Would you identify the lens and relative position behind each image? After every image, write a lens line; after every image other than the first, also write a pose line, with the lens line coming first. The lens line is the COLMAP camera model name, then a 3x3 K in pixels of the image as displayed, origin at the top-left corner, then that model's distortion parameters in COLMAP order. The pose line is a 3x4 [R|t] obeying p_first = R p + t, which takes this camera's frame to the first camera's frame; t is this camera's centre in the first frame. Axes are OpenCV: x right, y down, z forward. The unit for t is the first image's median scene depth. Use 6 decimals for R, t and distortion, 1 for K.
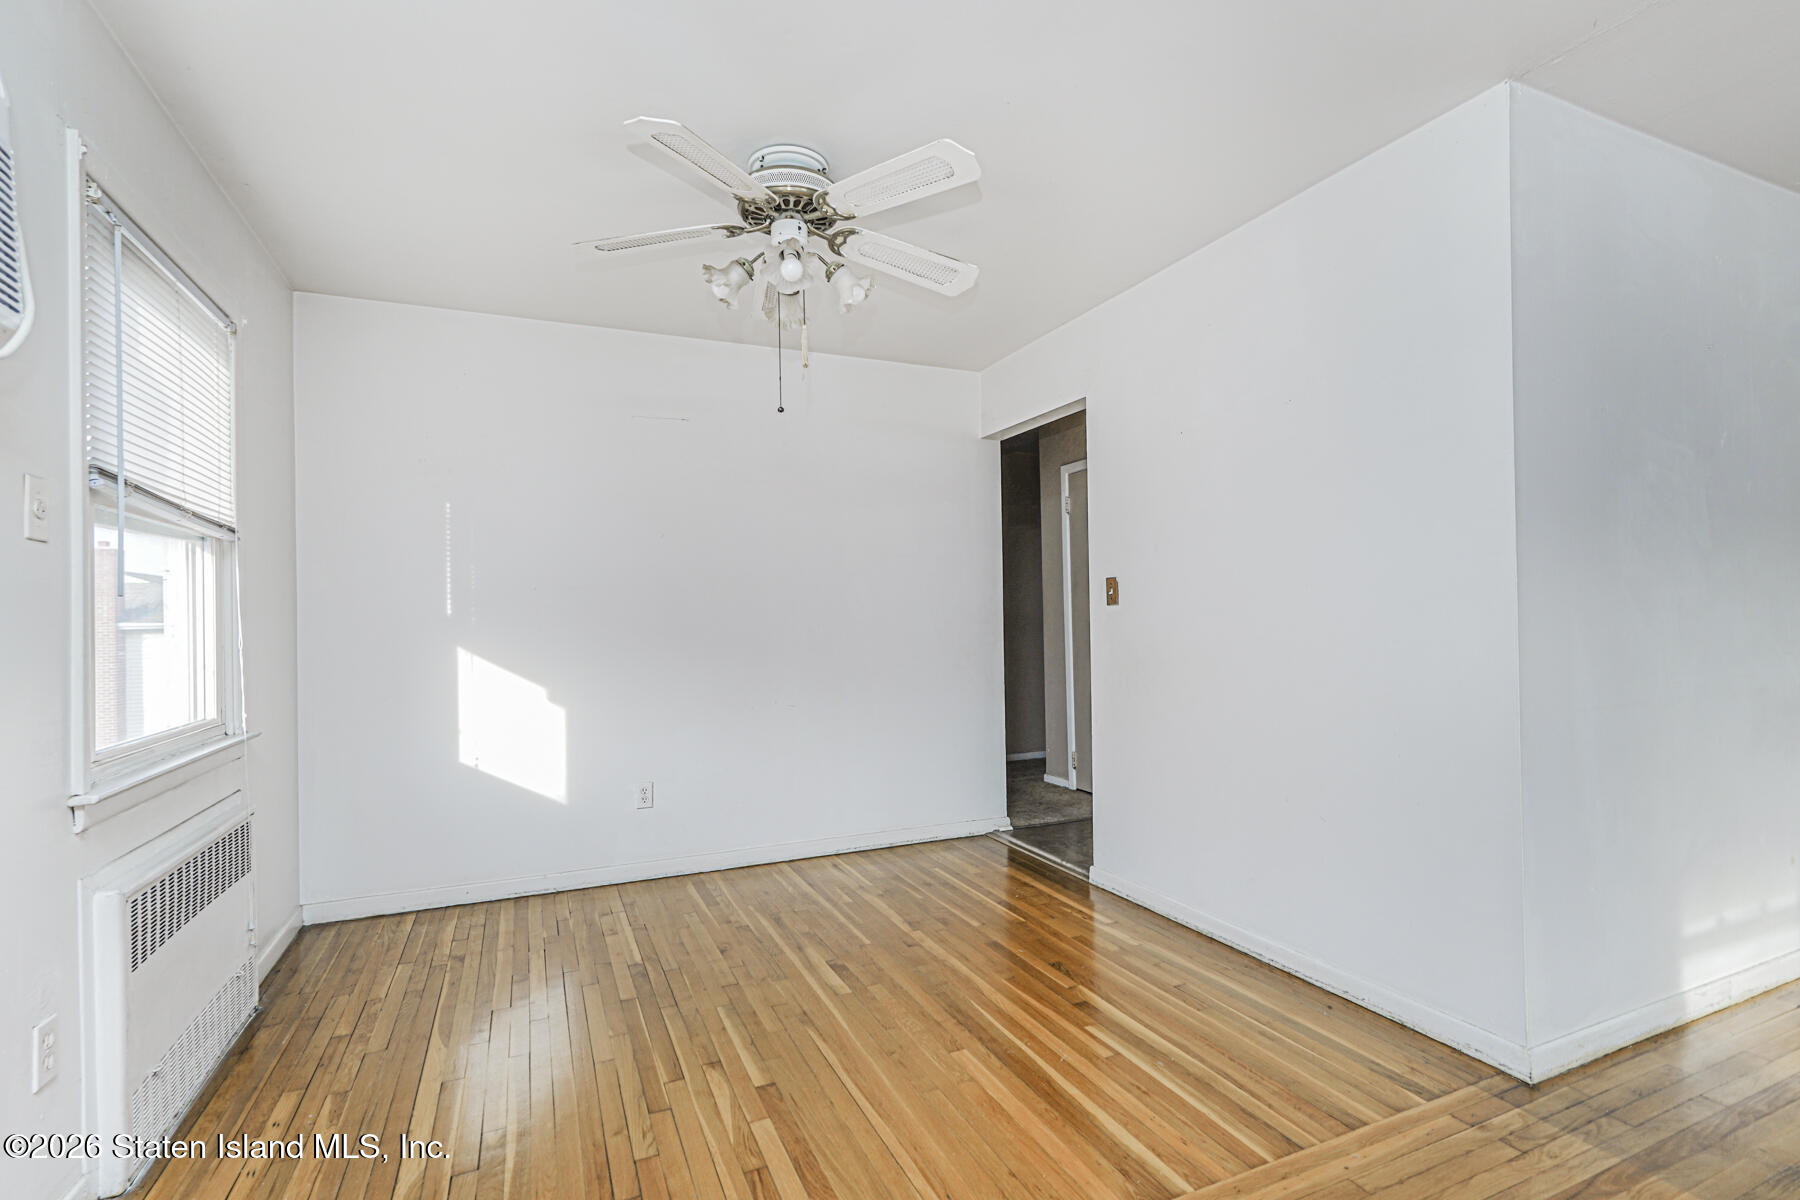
lens RADIAL K [[837.6, 0, 896.7], [0, 837.6, 611.0], [0, 0, 1]] dist [-0.009673, 0.006307]
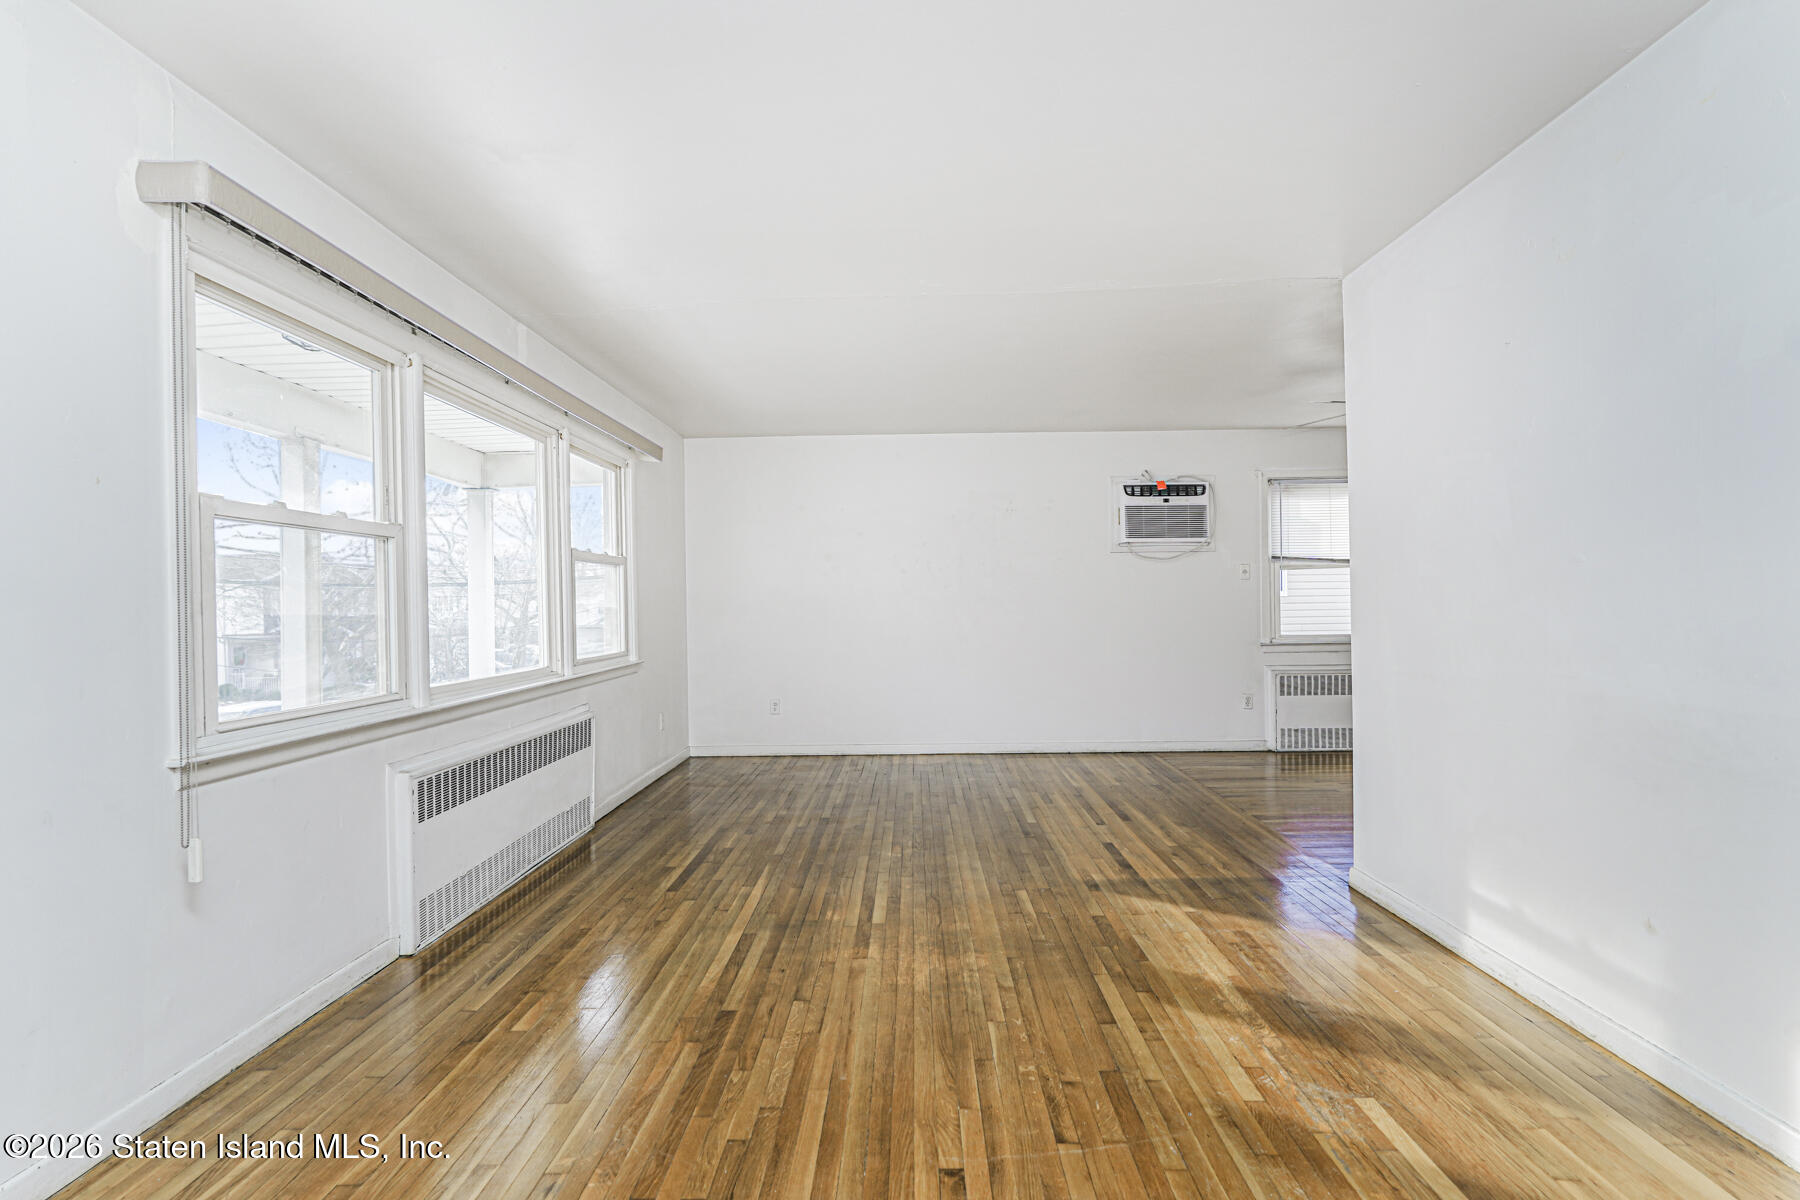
lens RADIAL K [[837.6, 0, 900.6], [0, 837.6, 605.8], [0, 0, 1]] dist [-0.009673, 0.006307]
pose [[-0.420903, 0.021718, -0.906846, 1.996668], [0.030284, 0.999492, 0.009881, -0.027770], [0.906600, -0.023304, -0.421347, 0.681186]]
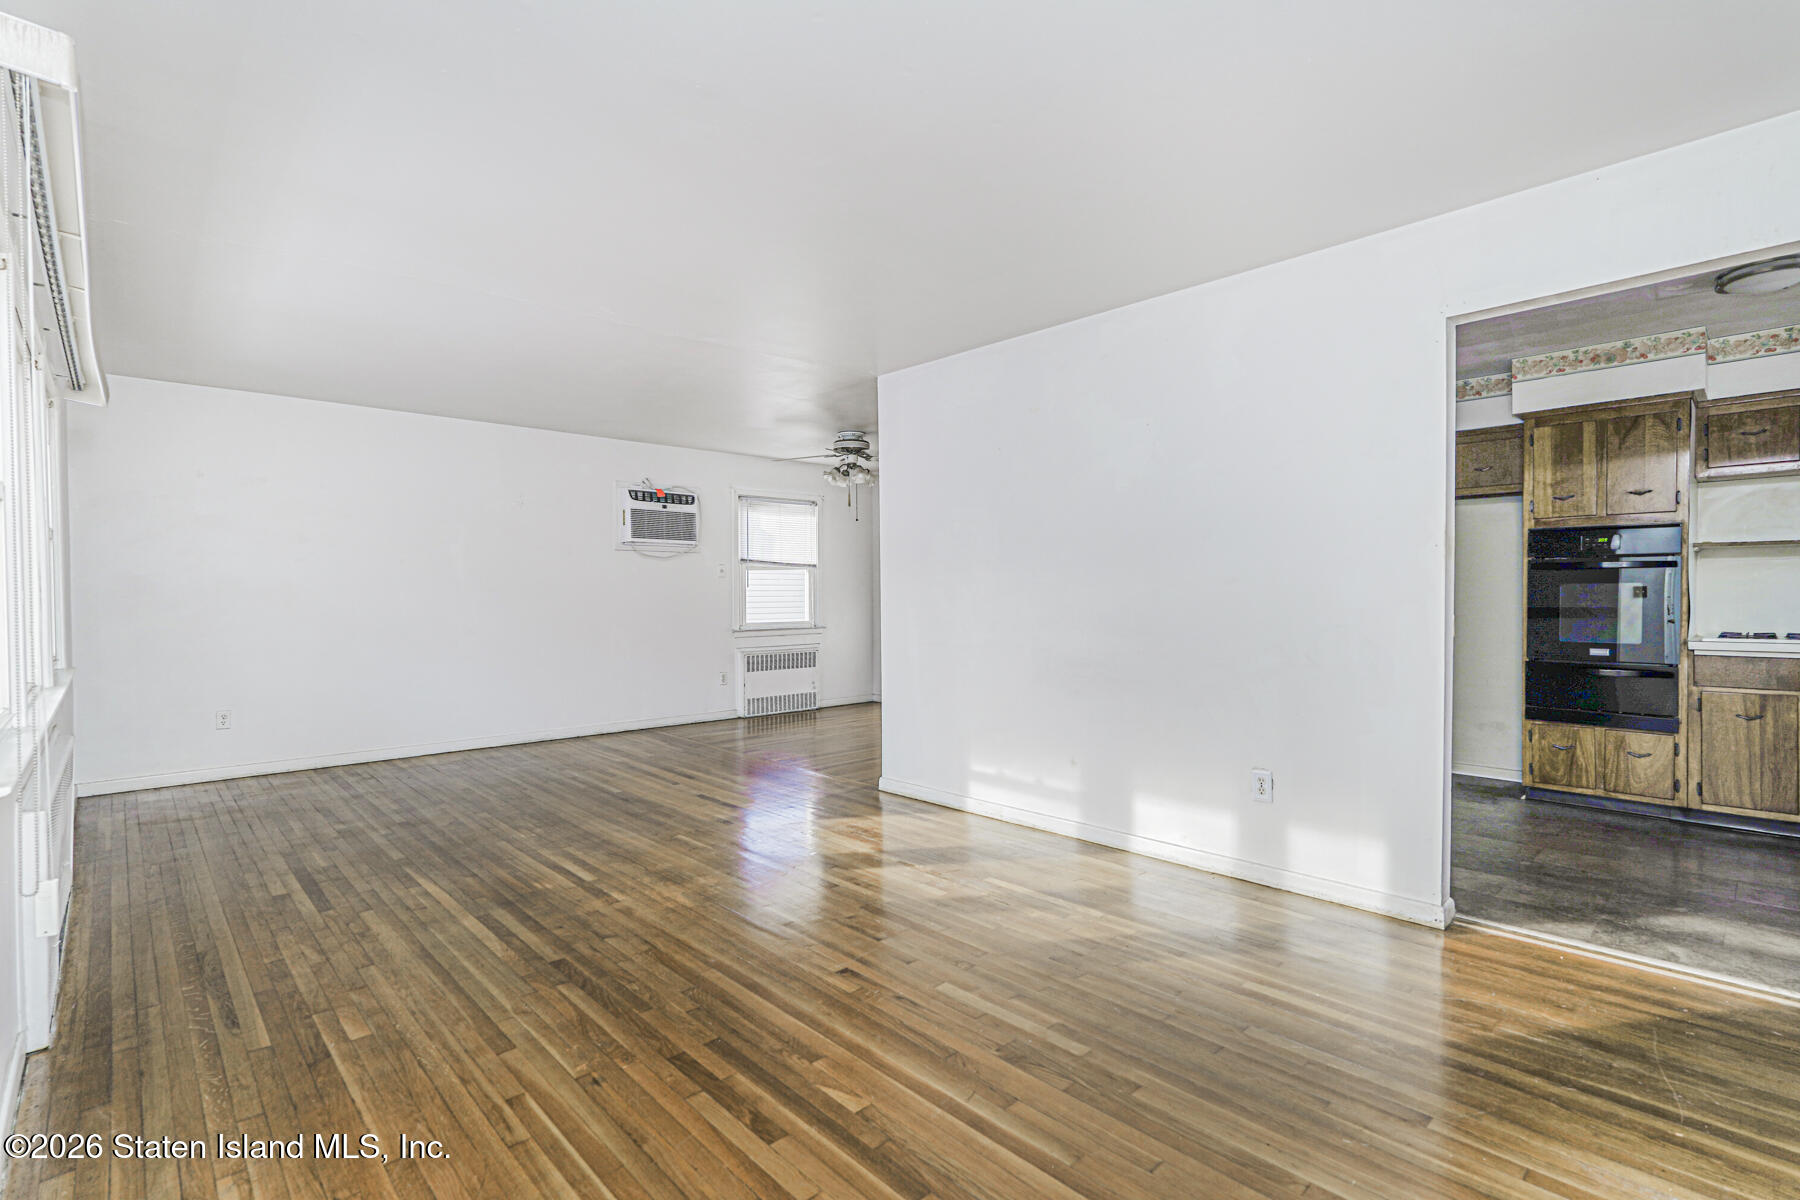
lens RADIAL K [[837.6, 0, 895.1], [0, 837.6, 605.6], [0, 0, 1]] dist [-0.009673, 0.006307]
pose [[0.328588, 0.028588, -0.944041, 2.333909], [0.009356, 0.999394, 0.033520, -0.043368], [0.944427, -0.019847, 0.328122, 0.185501]]
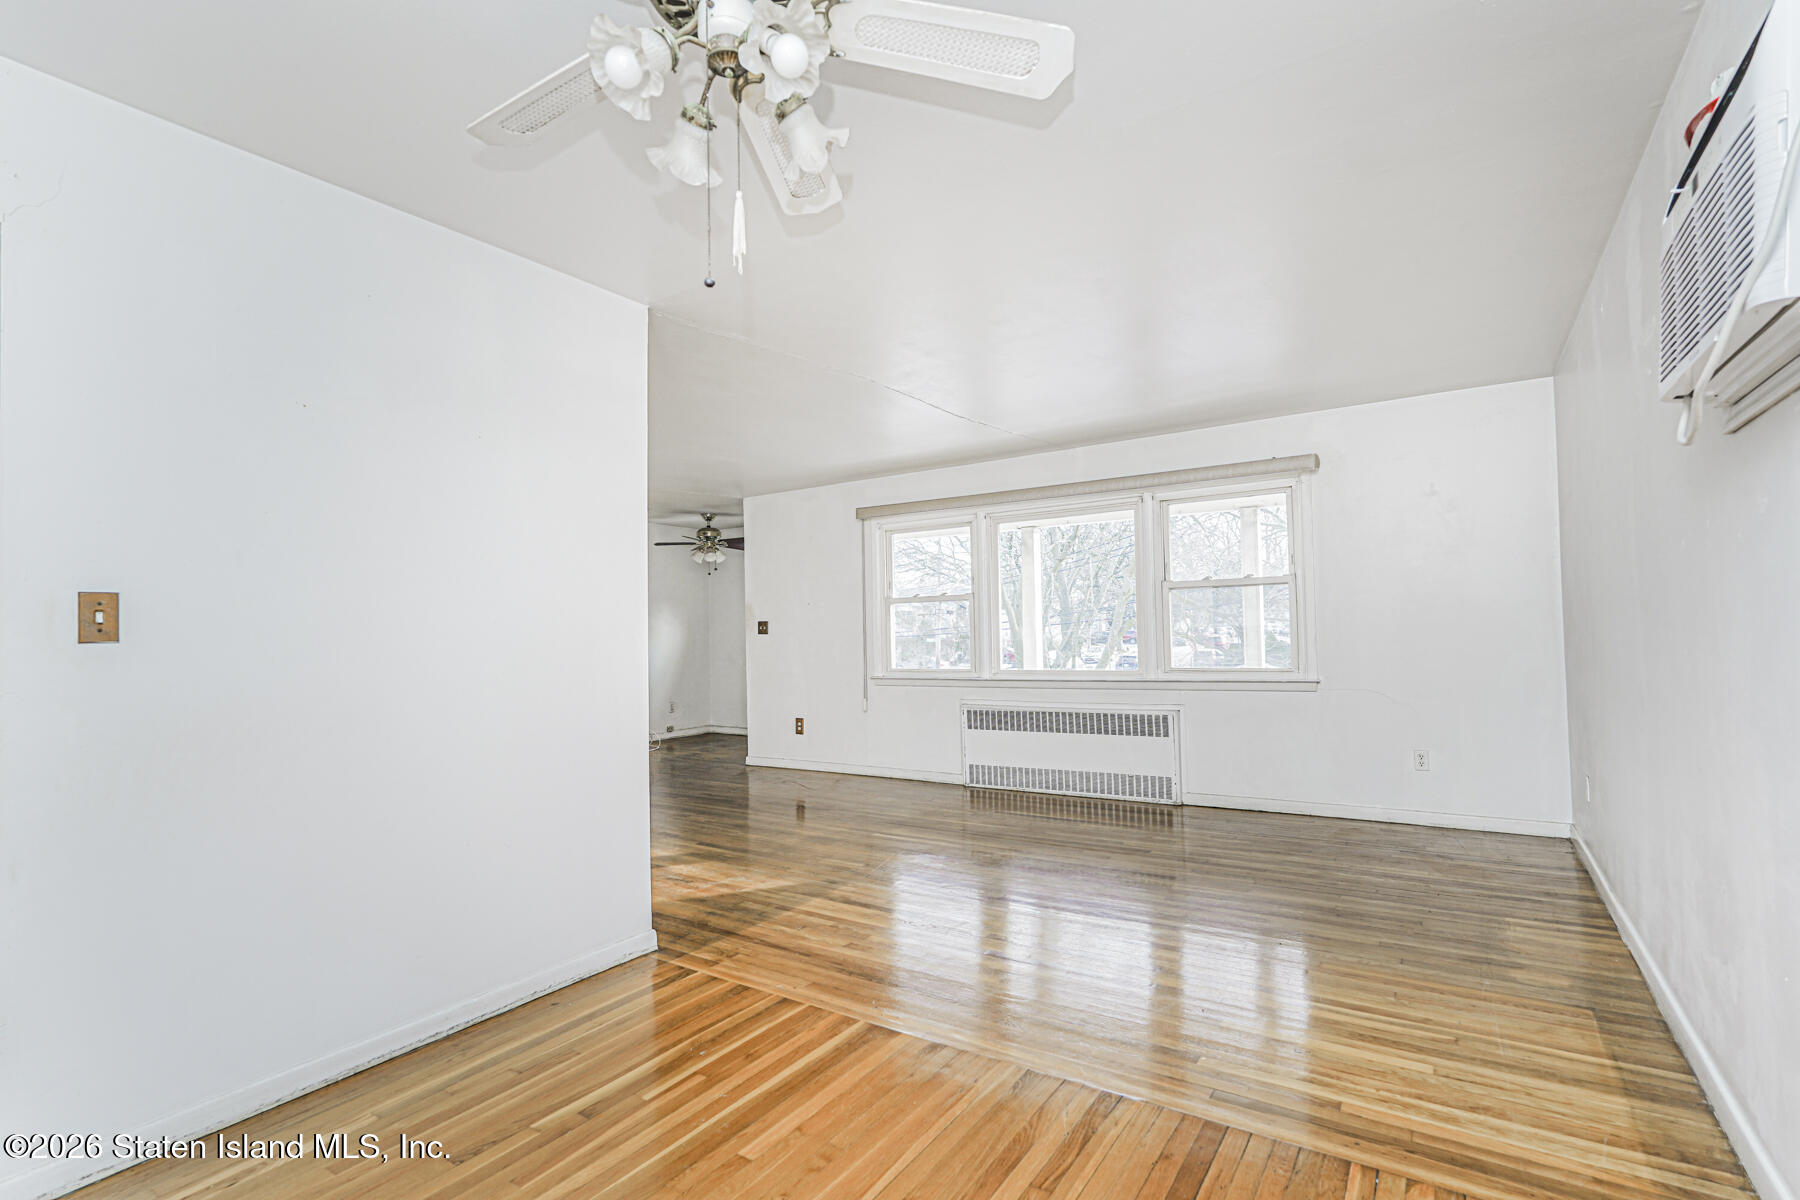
lens RADIAL K [[837.6, 0, 895.9], [0, 837.6, 601.5], [0, 0, 1]] dist [-0.009673, 0.006307]
pose [[-0.530806, 0.059312, 0.845415, -0.630181], [0.022348, 0.998181, -0.055998, 0.011215], [-0.847198, -0.010831, -0.531166, 1.100648]]
